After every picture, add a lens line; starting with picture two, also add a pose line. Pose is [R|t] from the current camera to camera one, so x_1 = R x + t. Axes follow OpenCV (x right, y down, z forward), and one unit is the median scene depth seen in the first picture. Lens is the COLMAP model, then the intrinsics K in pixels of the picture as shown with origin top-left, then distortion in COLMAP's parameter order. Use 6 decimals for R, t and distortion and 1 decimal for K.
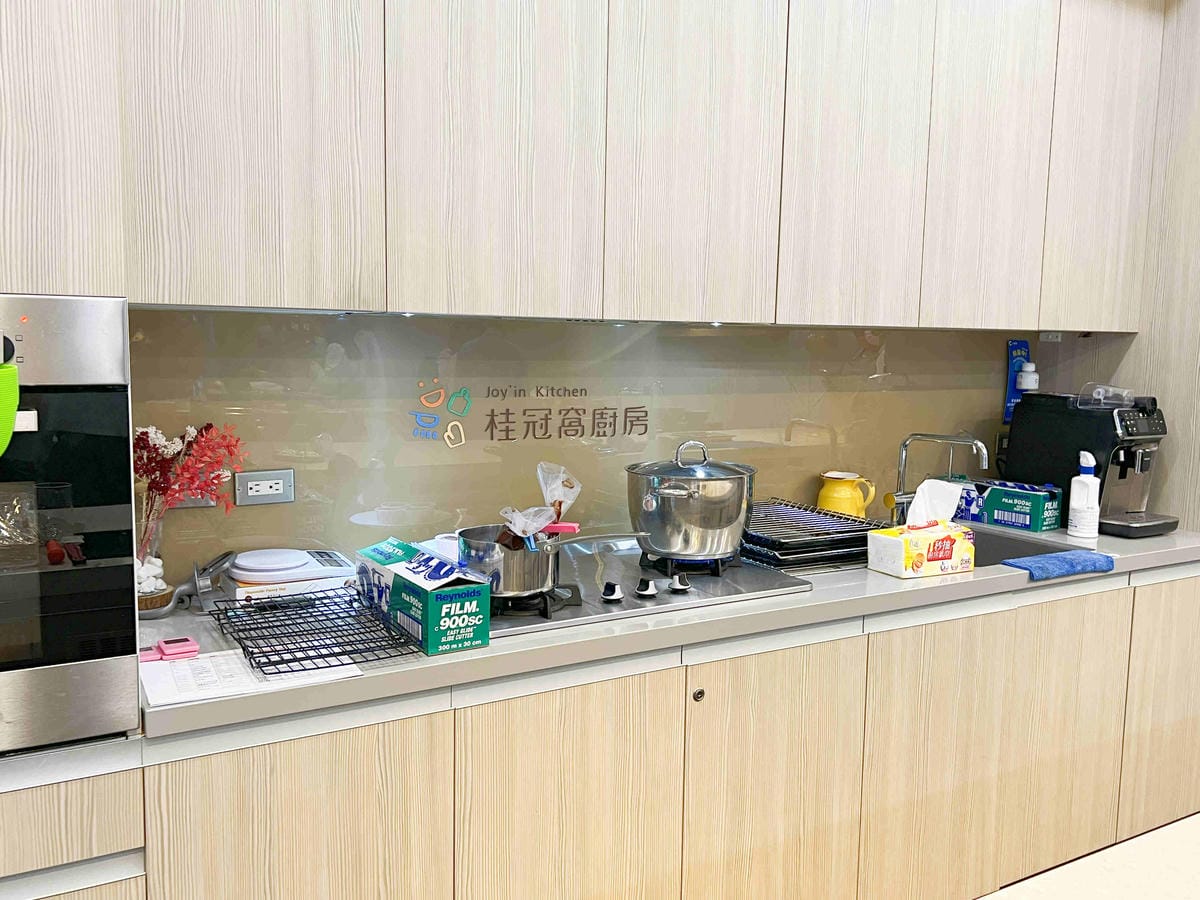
lens RADIAL K [[996.6, 0, 600.0], [0, 996.6, 450.0], [0, 0, 1]] dist [0.100373, -0.294166]
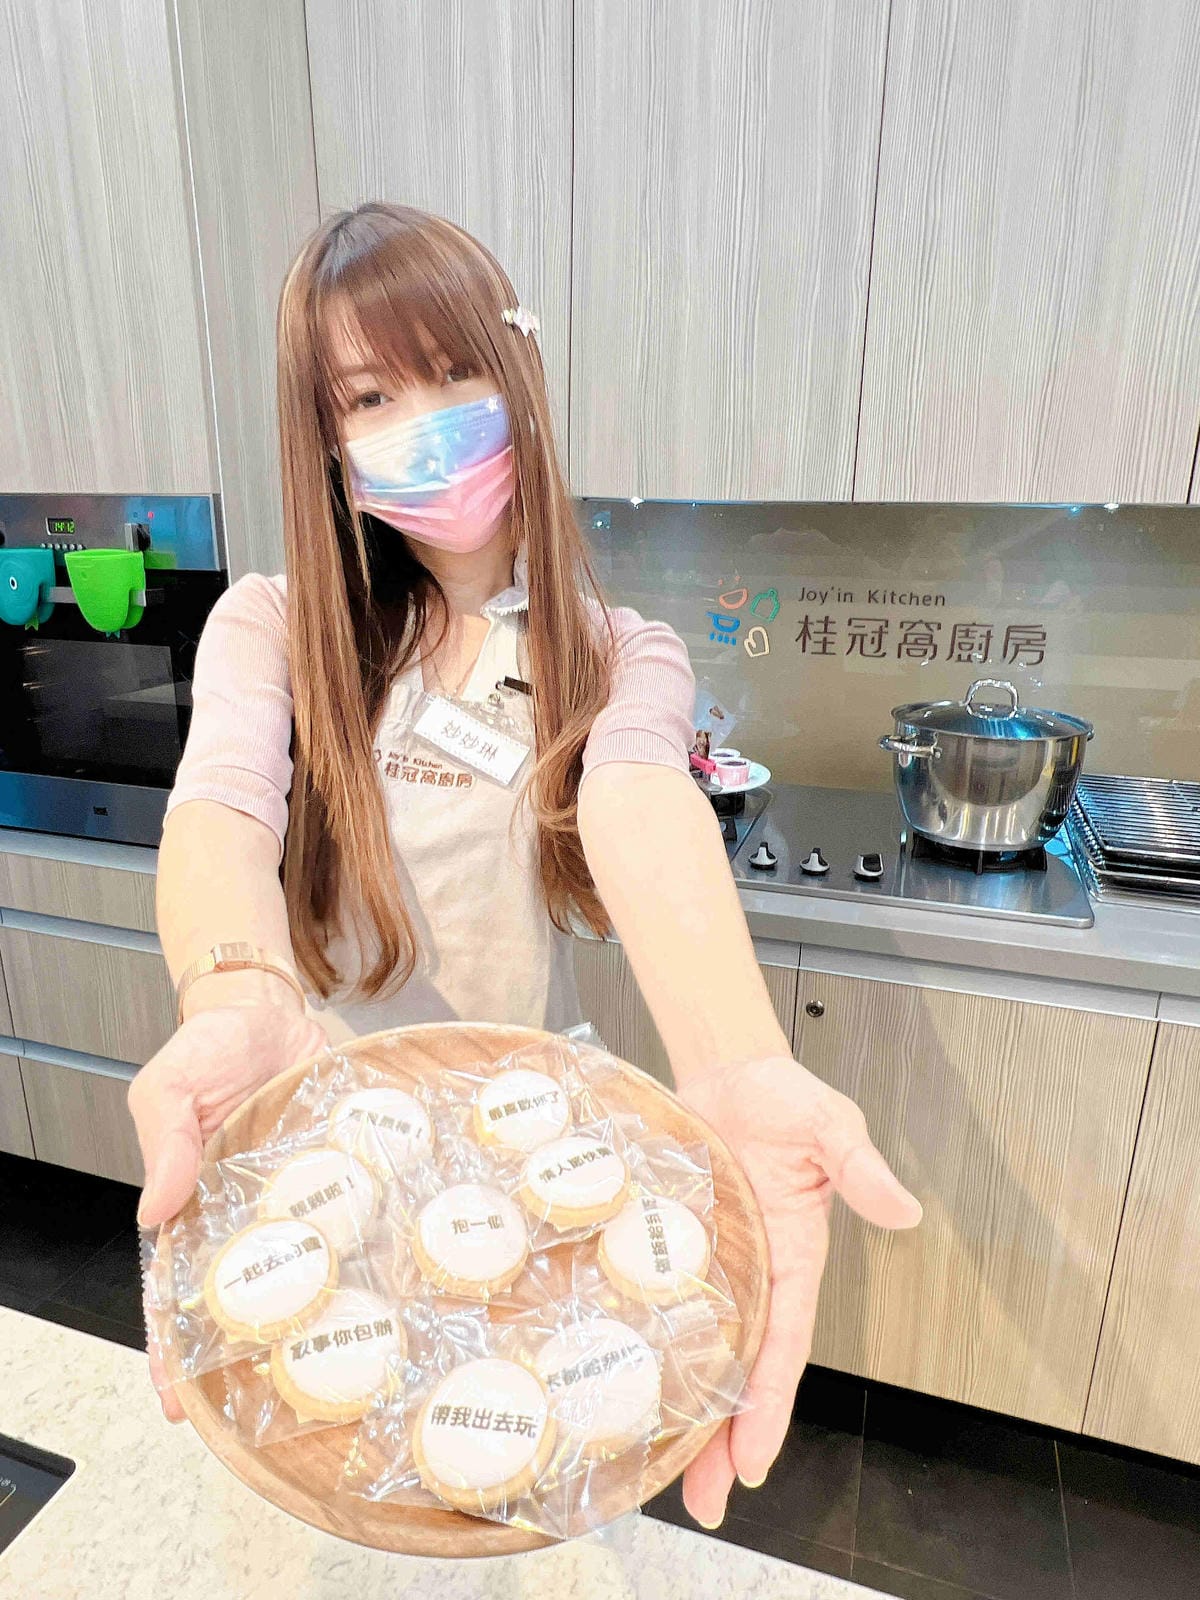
lens RADIAL K [[969.0, 0, 600.0], [0, 969.0, 800.0], [0, 0, 1]] dist [-0.027179, -0.001300]
pose [[0.660557, 0.199091, -0.723897, 0.388991], [-0.078596, 0.977238, 0.197047, -0.035263], [0.746650, -0.073266, 0.661170, 0.322197]]
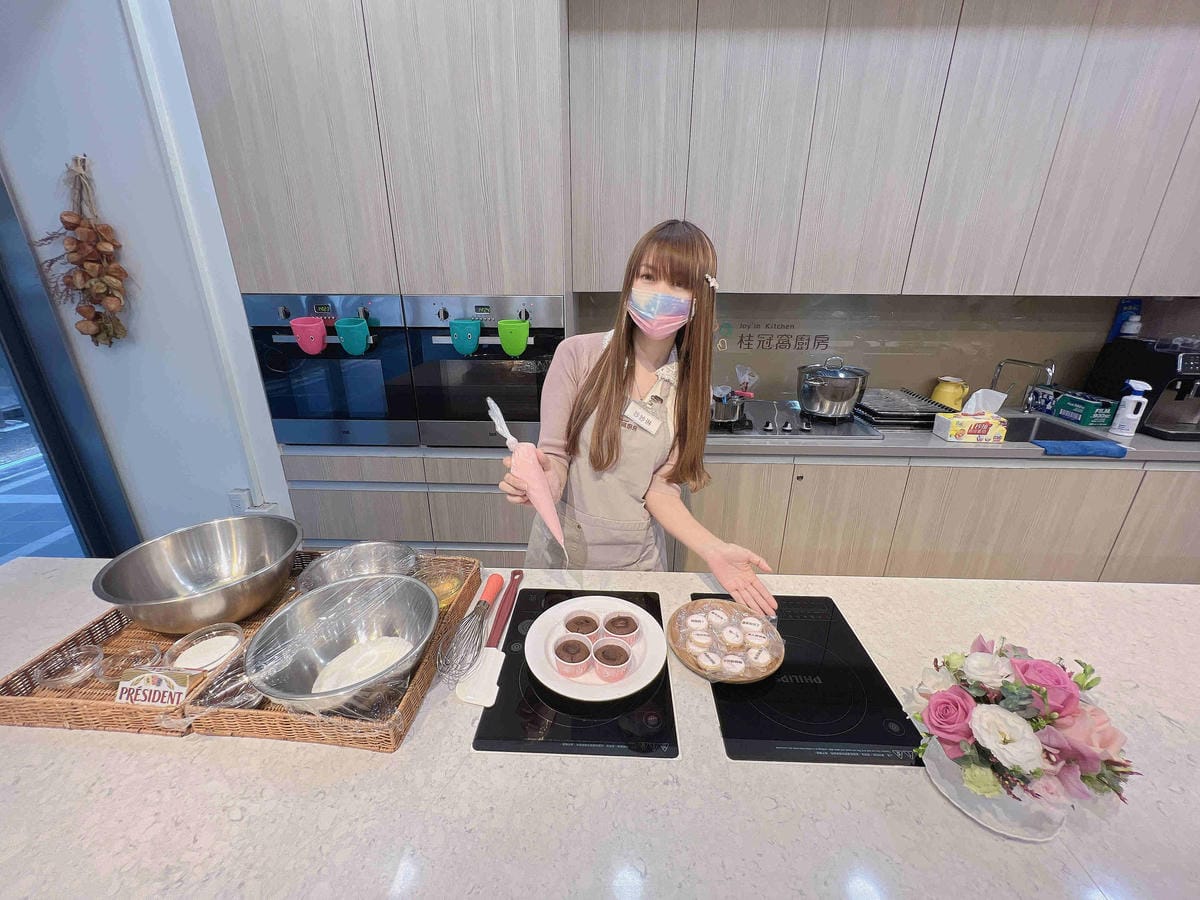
lens RADIAL K [[466.6, 0, 600.0], [0, 466.6, 450.0], [0, 0, 1]] dist [-0.034910, -0.000071]
pose [[0.840056, 0.171331, -0.514735, 0.190205], [-0.041007, 0.966159, 0.254666, -0.041239], [0.540948, -0.192826, 0.818653, -0.033236]]
